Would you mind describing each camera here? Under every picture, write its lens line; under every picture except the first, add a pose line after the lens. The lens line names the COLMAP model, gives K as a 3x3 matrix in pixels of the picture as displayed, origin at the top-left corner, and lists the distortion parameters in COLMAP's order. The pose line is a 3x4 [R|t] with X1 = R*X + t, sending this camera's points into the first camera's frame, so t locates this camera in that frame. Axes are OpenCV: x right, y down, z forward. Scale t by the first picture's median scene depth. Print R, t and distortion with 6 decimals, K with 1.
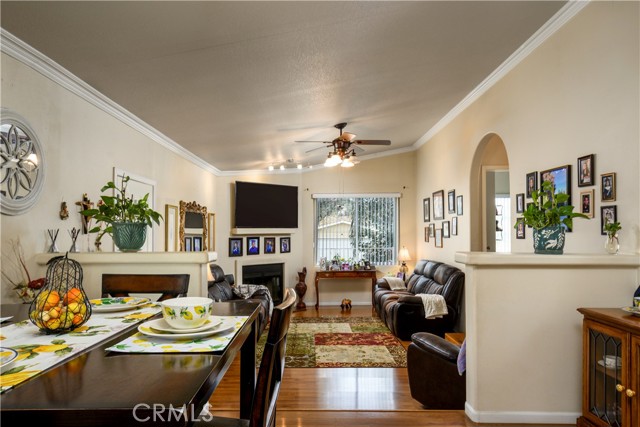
lens RADIAL K [[439.5, 0, 320.0], [0, 439.5, 213.5], [0, 0, 1]] dist [0.001487, 0.000073]
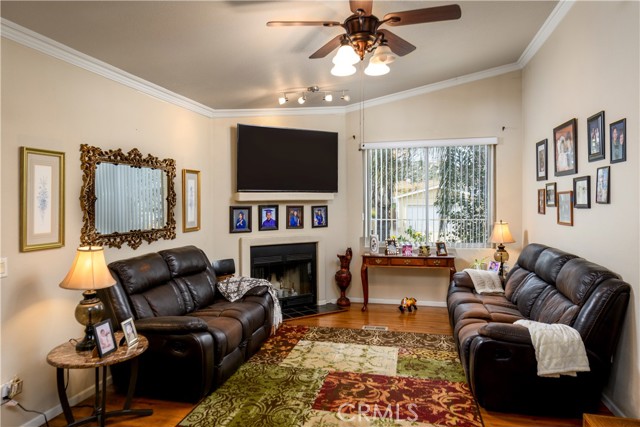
lens RADIAL K [[416.6, 0, 320.1], [0, 416.6, 197.4], [0, 0, 1]] dist [0.000135, -0.001277]
pose [[0.969369, -0.001247, -0.245607, 0.091457], [0.010960, 0.999211, 0.038181, 0.017122], [0.245366, -0.039704, 0.968617, 0.382600]]
